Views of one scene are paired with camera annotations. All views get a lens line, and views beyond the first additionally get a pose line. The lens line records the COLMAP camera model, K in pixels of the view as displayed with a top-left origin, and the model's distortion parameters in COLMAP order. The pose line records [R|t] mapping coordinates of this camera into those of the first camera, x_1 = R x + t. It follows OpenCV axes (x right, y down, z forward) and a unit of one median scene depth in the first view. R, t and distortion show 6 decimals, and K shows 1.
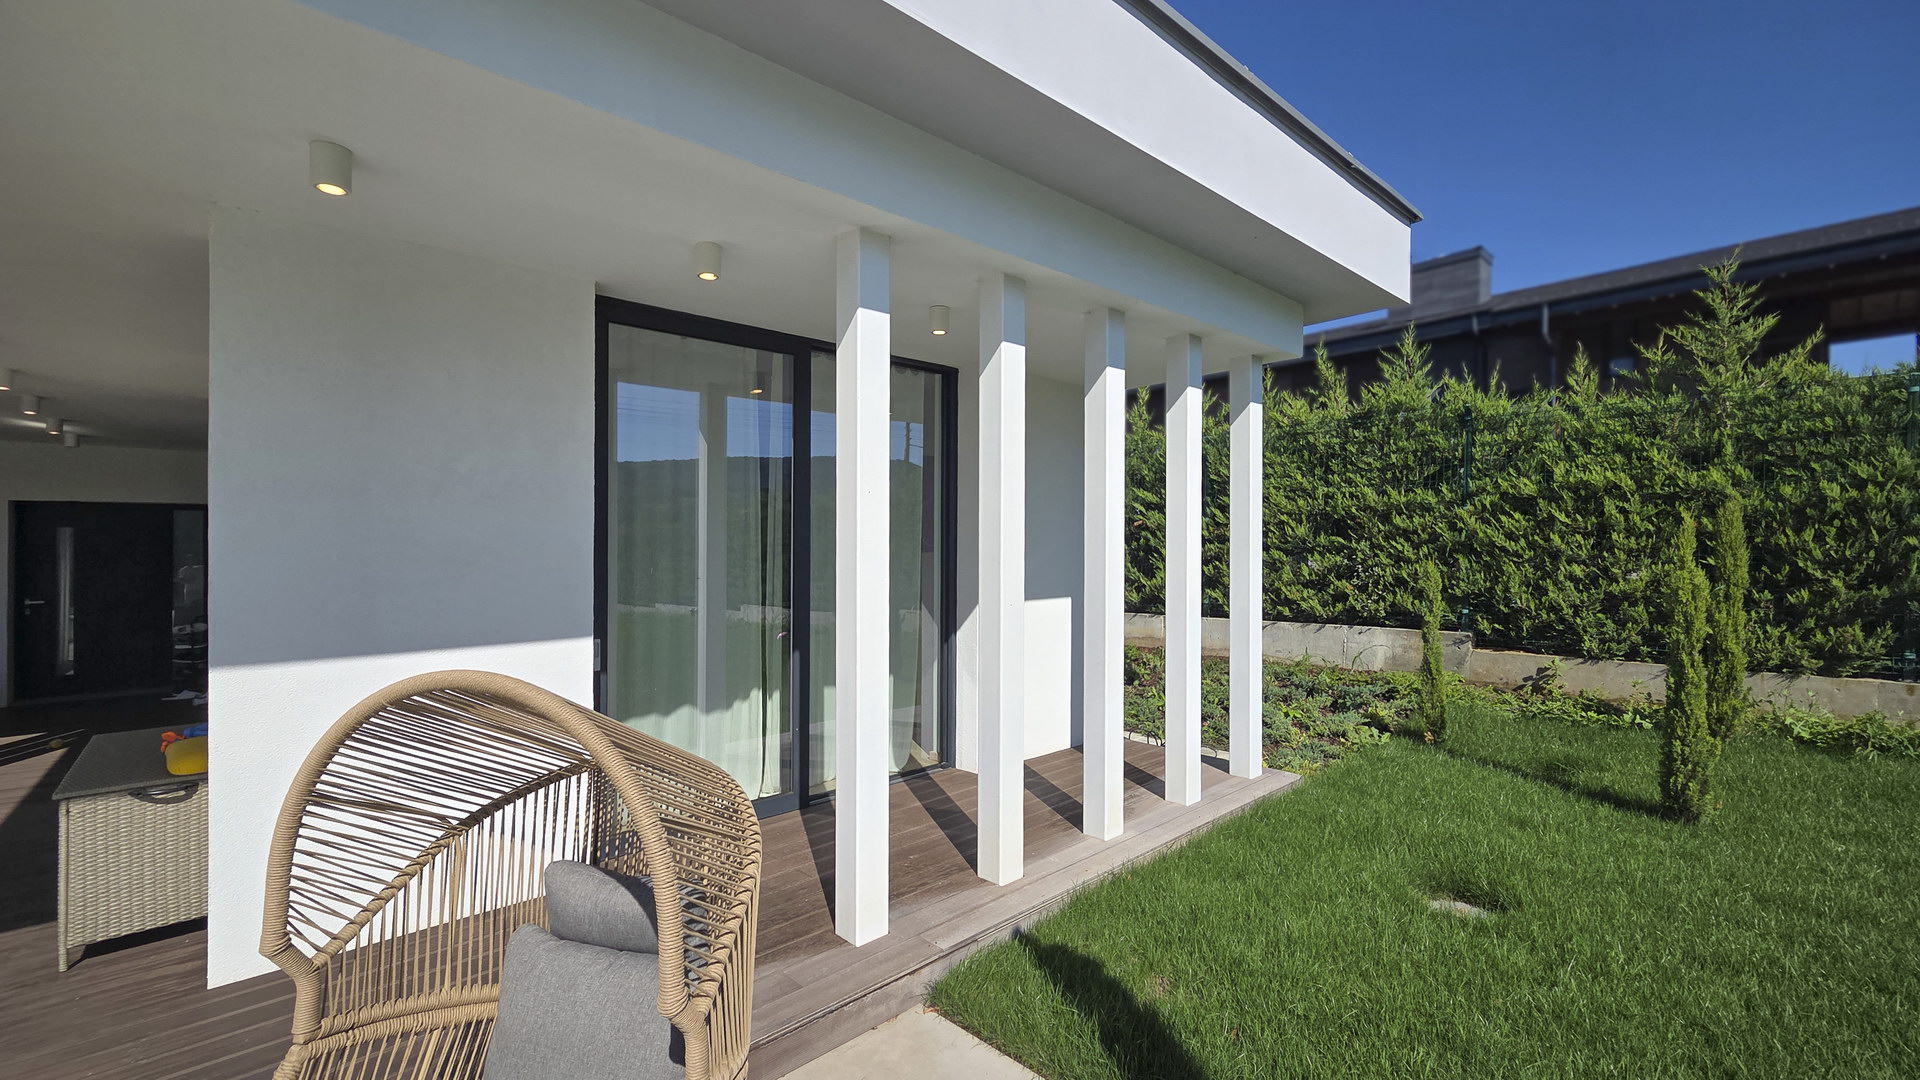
lens RADIAL K [[787.6, 0, 963.8], [0, 787.6, 547.1], [0, 0, 1]] dist [0.000275, 0.000009]
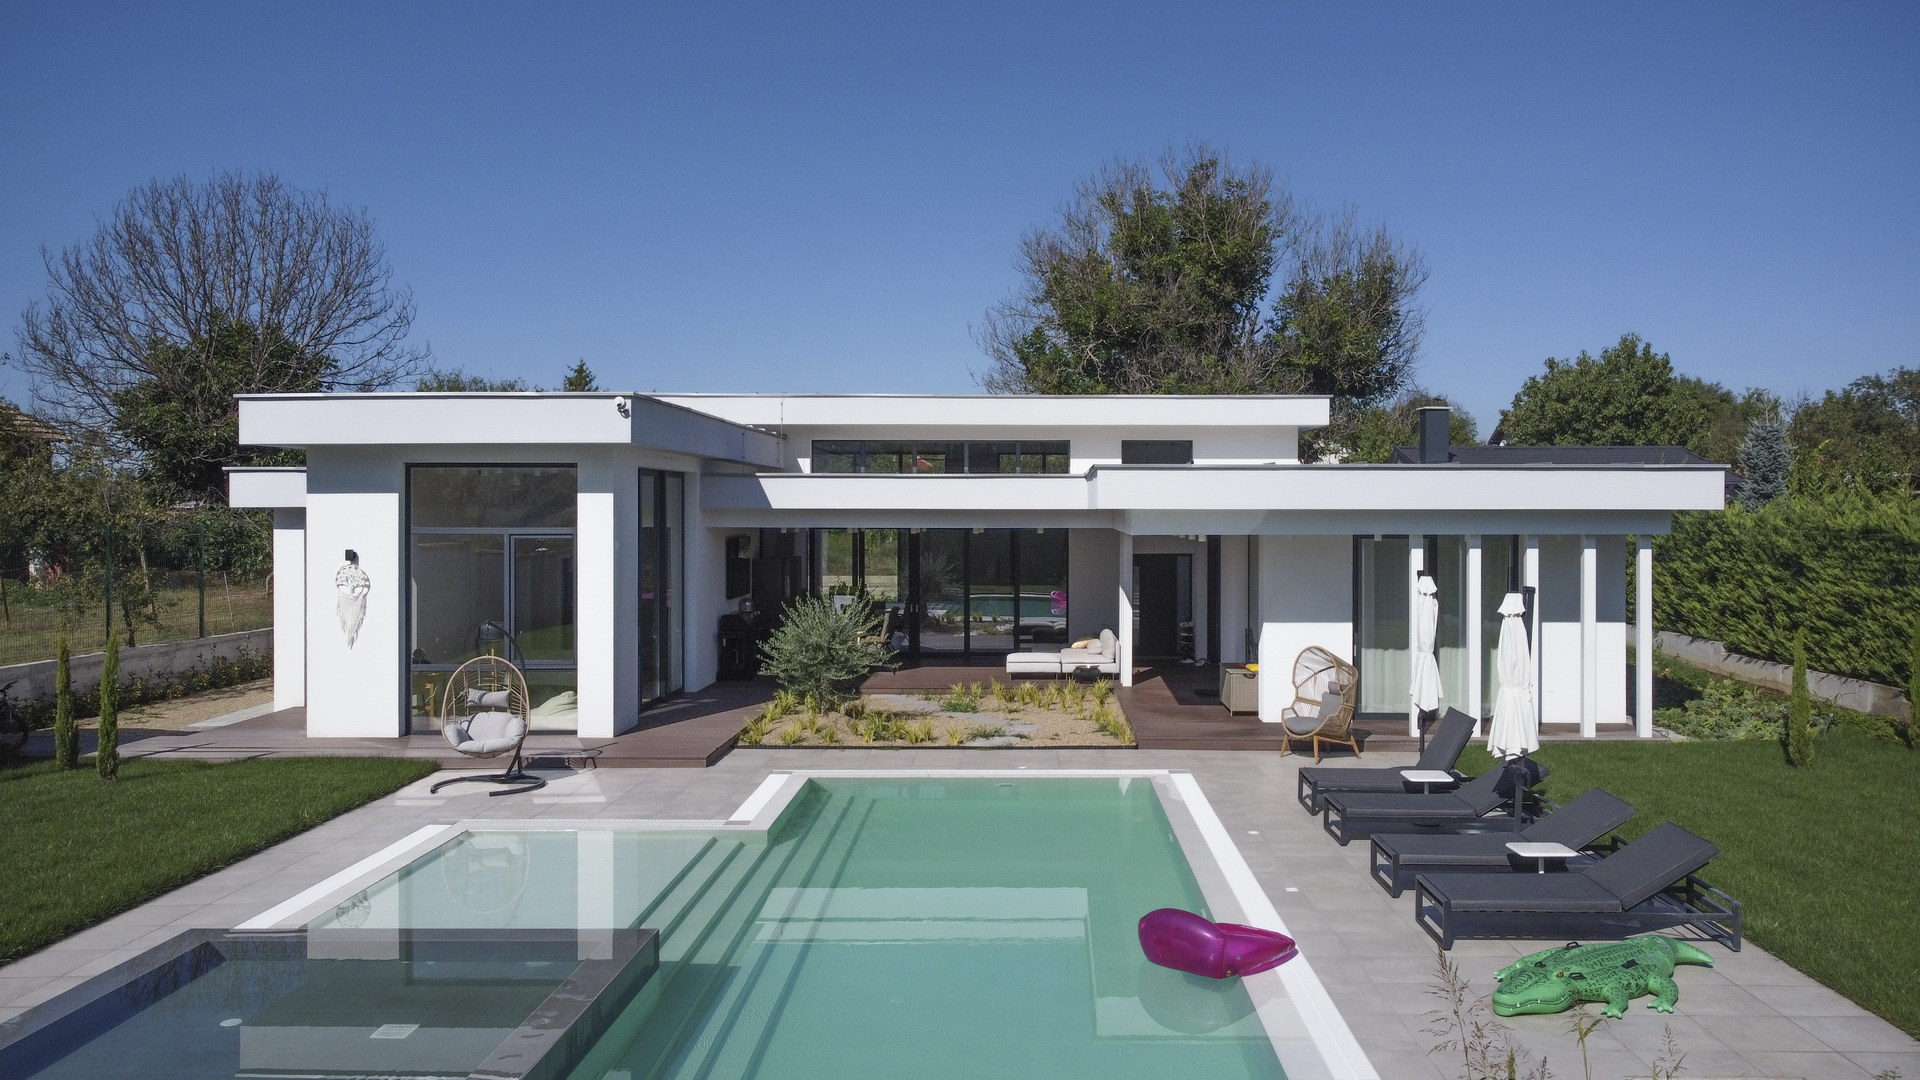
lens RADIAL K [[1484.8, 0, 1017.2], [0, 1484.8, 504.1], [0, 0, 1]] dist [-0.015047, 0.005666]
pose [[0.727418, 0.011441, -0.686100, 1.270732], [-0.005903, 0.999928, 0.010416, -0.243868], [0.686170, -0.003527, 0.727433, -2.052881]]
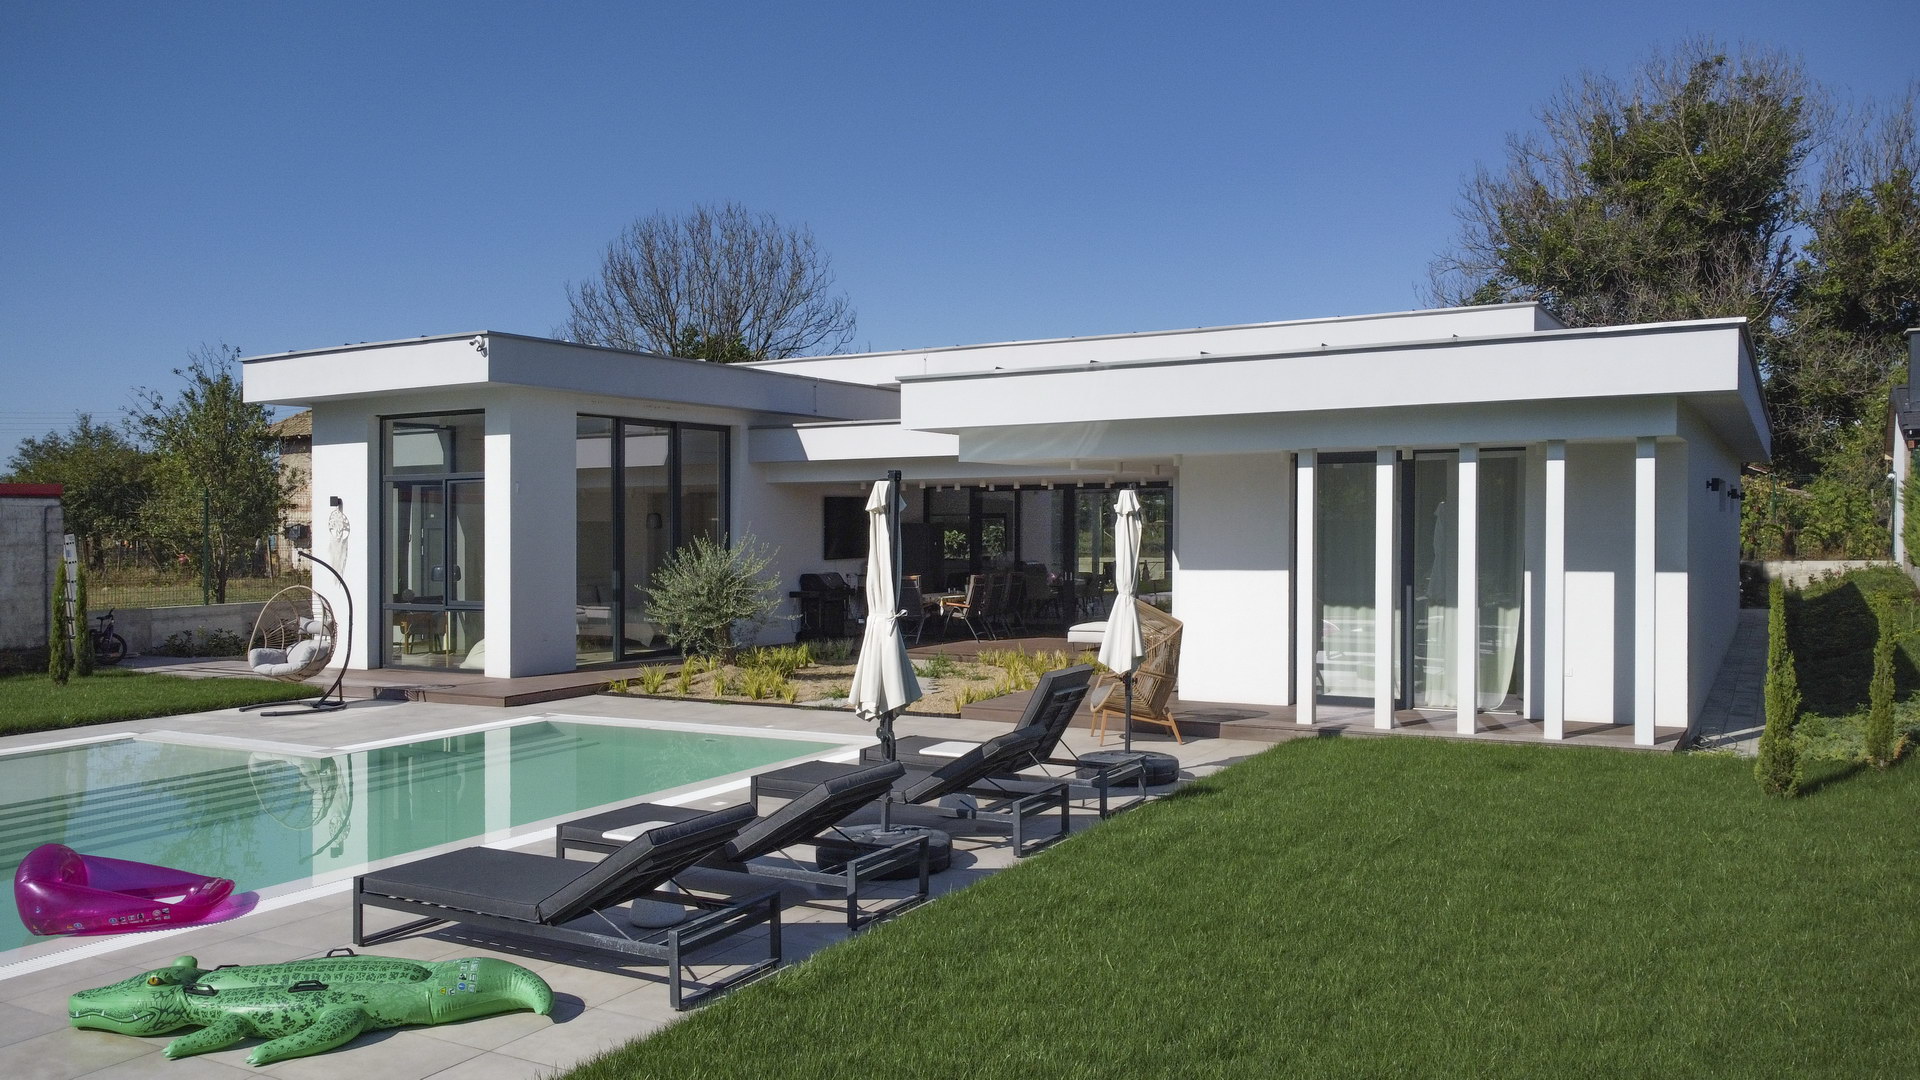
lens RADIAL K [[1465.4, 0, 954.3], [0, 1465.4, 510.9], [0, 0, 1]] dist [-0.000200, 0.000479]
pose [[0.295207, 0.002653, -0.955430, 1.690119], [0.010735, 0.999924, 0.006093, -0.100118], [0.955373, -0.012055, 0.295156, -0.613590]]
